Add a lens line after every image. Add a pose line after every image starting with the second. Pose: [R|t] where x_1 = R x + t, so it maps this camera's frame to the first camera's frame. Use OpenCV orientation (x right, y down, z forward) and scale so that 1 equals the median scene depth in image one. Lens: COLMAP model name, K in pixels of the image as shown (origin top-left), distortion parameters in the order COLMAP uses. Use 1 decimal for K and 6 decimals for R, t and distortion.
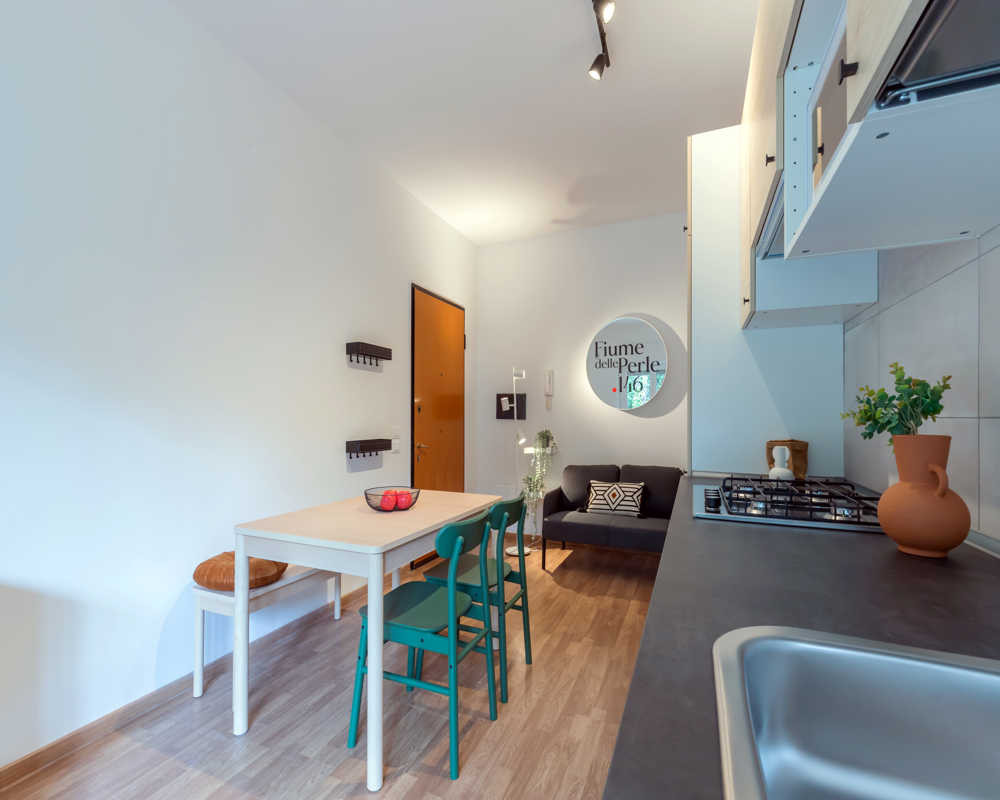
lens RADIAL K [[455.1, 0, 499.3], [0, 455.1, 403.0], [0, 0, 1]] dist [0.003815, 0.000712]
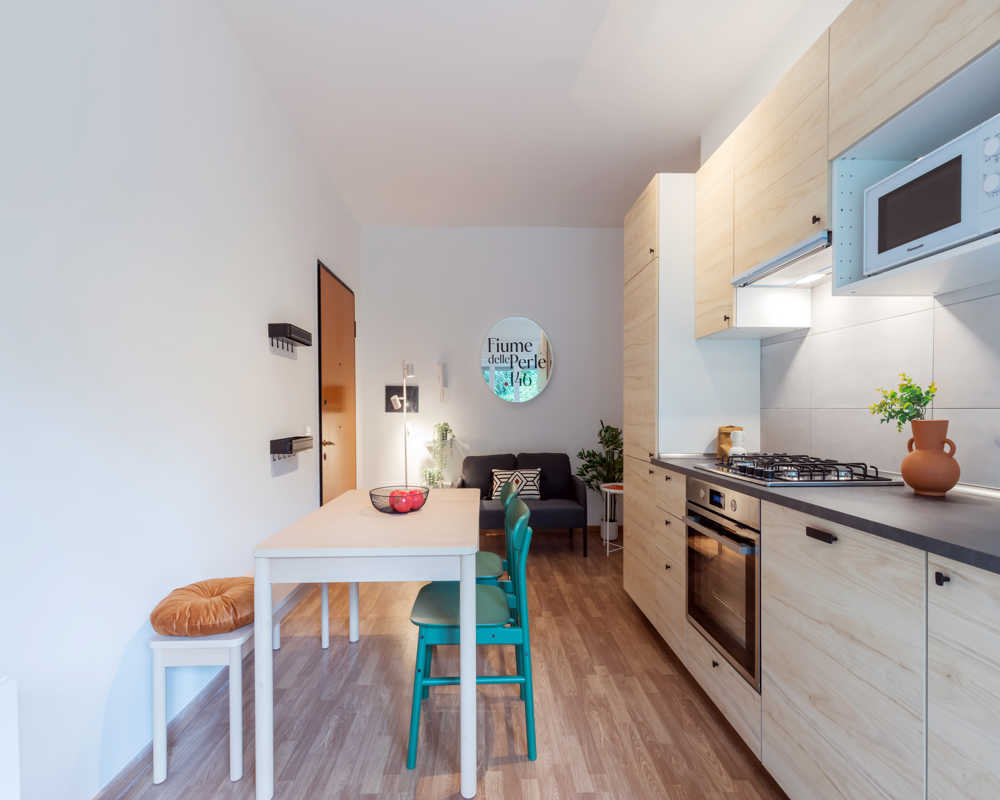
lens RADIAL K [[455.1, 0, 490.0], [0, 455.1, 405.1], [0, 0, 1]] dist [0.003815, 0.000712]
pose [[0.905720, -0.002360, 0.423869, -0.260528], [-0.006798, 0.999775, 0.020094, -0.000699], [-0.423821, -0.021081, 0.905501, 0.050269]]
